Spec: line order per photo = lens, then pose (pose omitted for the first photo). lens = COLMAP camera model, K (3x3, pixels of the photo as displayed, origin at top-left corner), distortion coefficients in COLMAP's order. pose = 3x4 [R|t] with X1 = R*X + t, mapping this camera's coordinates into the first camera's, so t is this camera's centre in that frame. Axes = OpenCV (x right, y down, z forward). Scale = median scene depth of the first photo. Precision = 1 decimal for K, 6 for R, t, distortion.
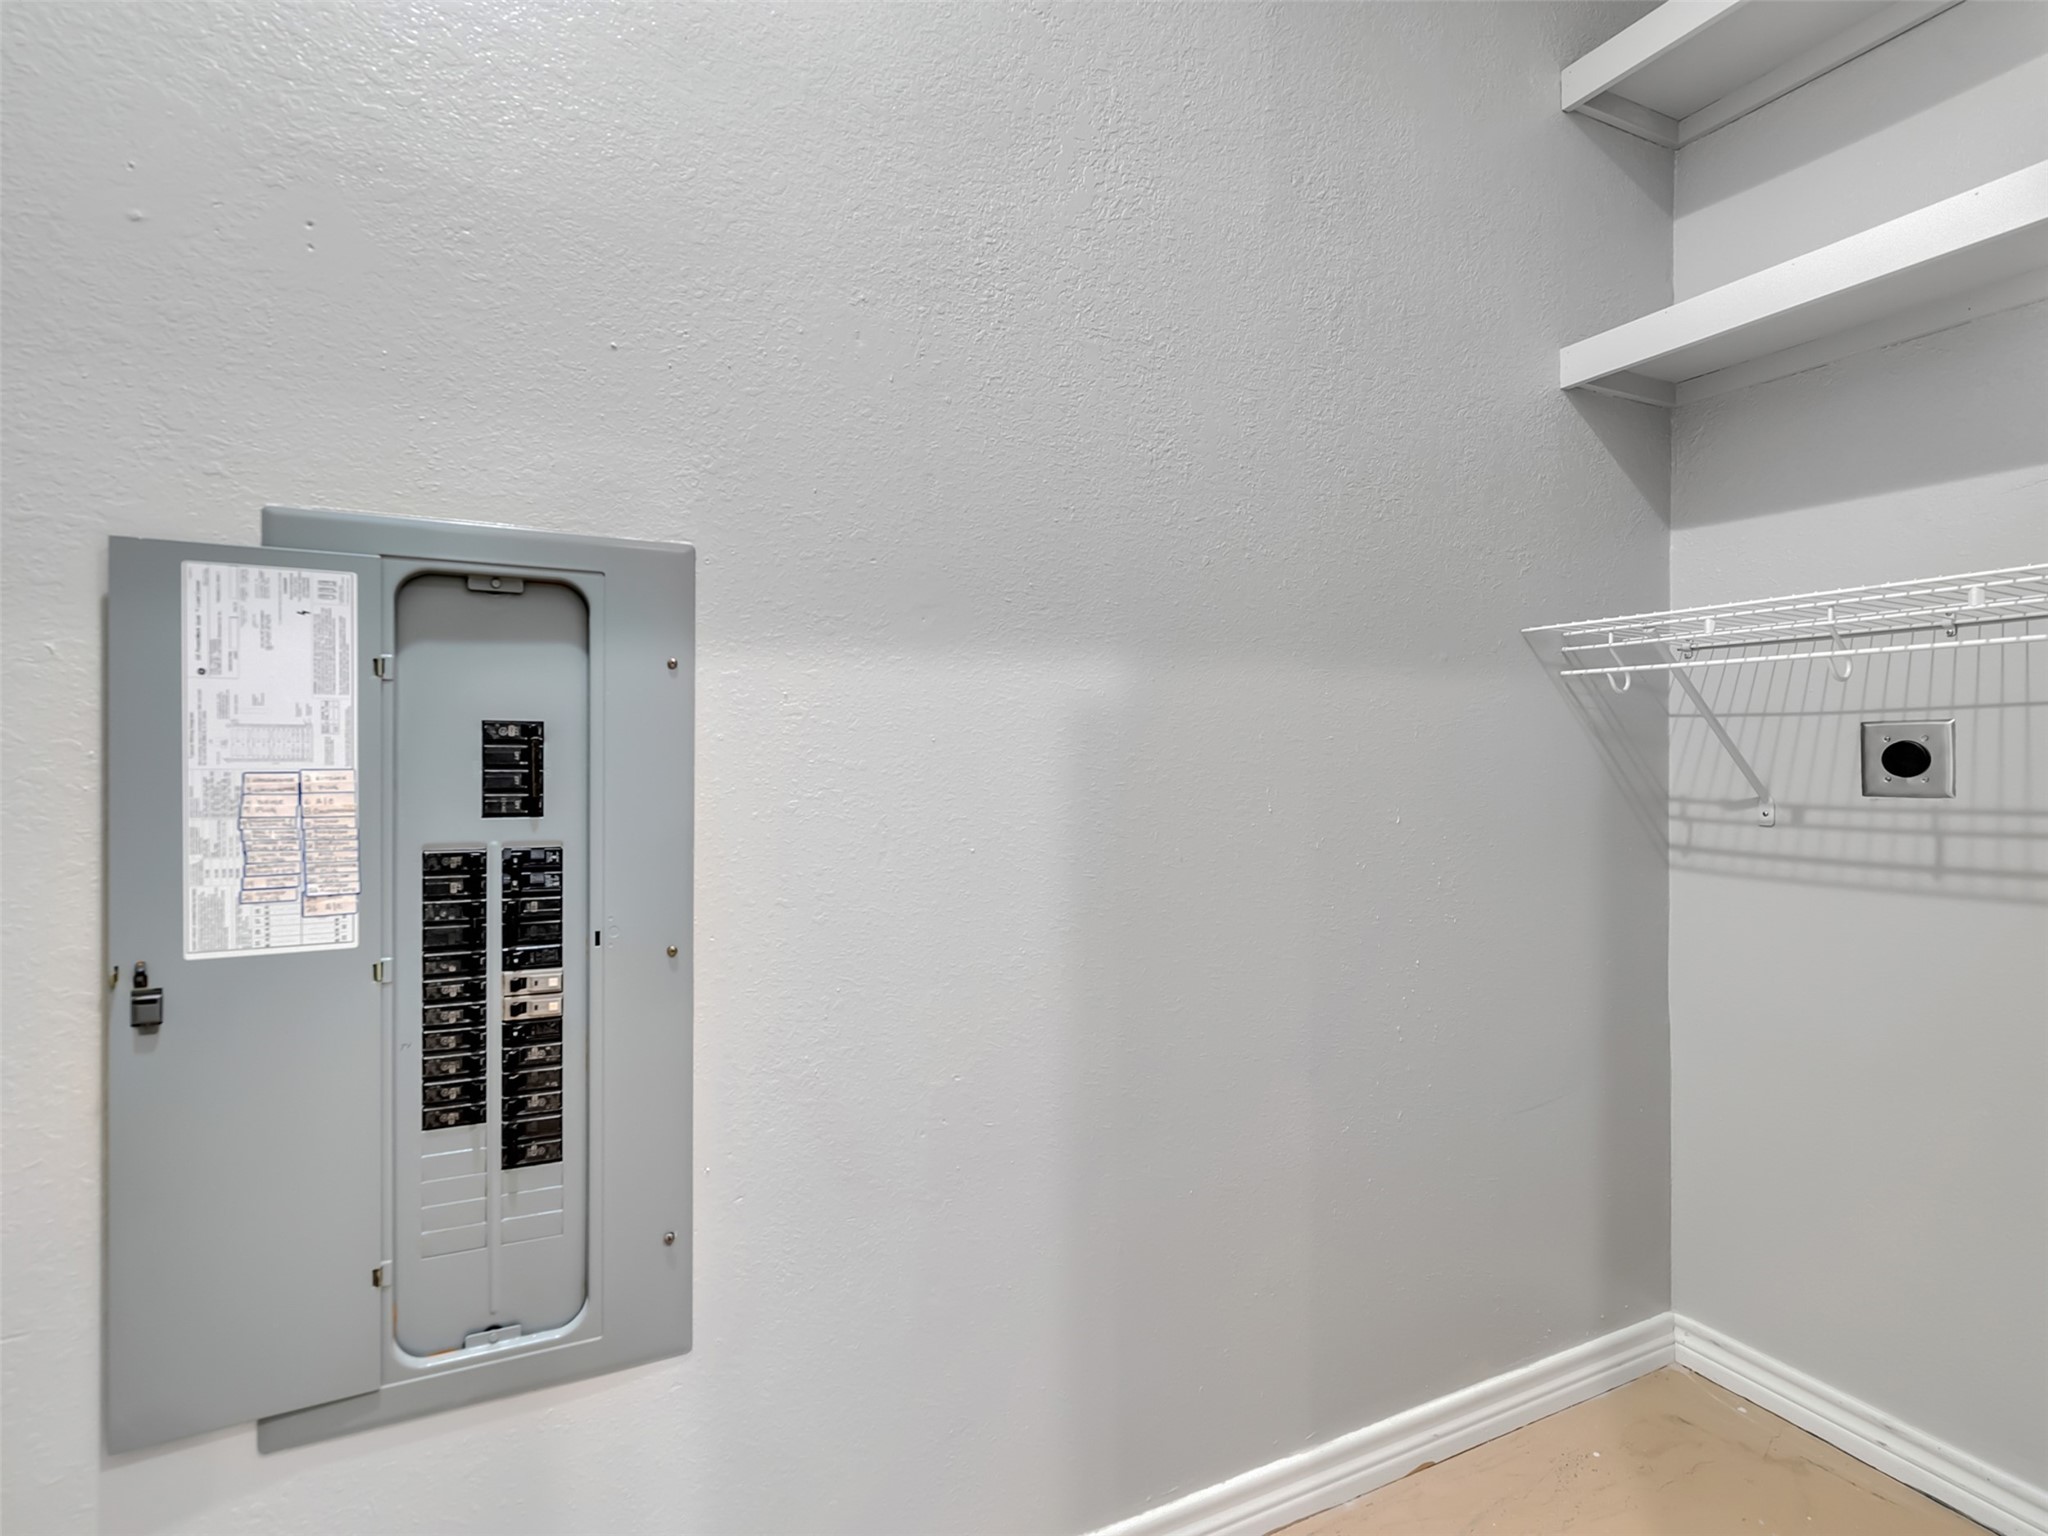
lens RADIAL K [[1039.0, 0, 1009.5], [0, 1039.0, 766.4], [0, 0, 1]] dist [-0.015266, 0.000735]
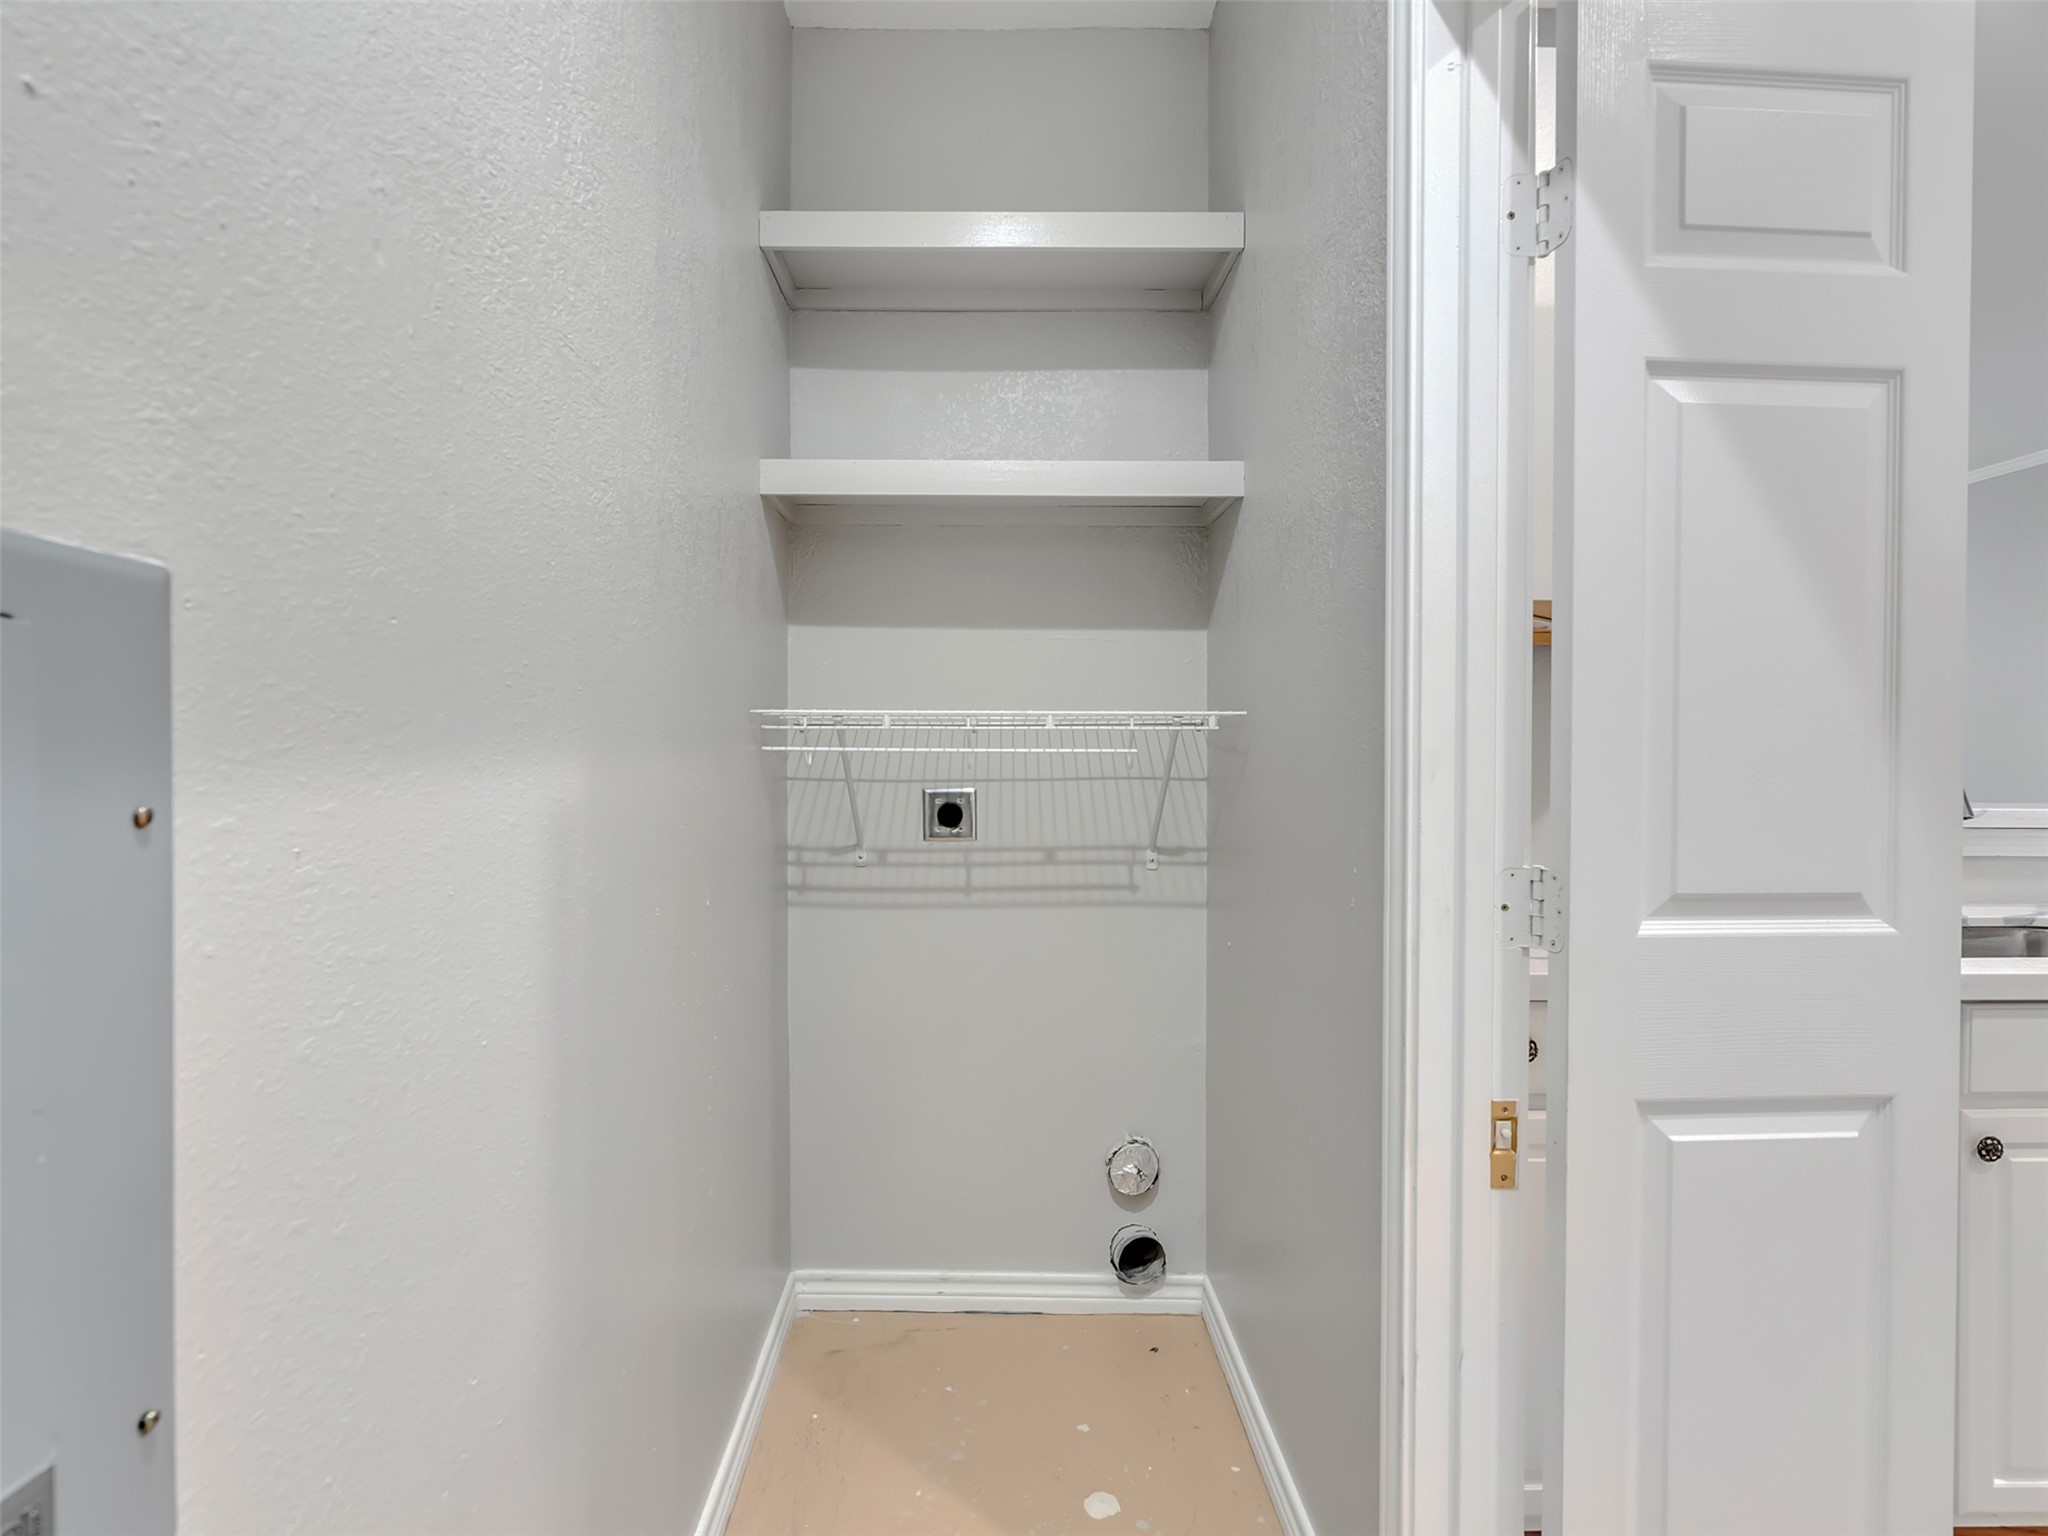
lens RADIAL K [[1039.0, 0, 1009.6], [0, 1039.0, 763.8], [0, 0, 1]] dist [-0.015266, 0.000735]
pose [[0.407605, -0.008599, 0.913118, -0.414215], [0.001233, 0.999960, 0.008867, -0.088859], [-0.913157, -0.002488, 0.407600, 0.314144]]
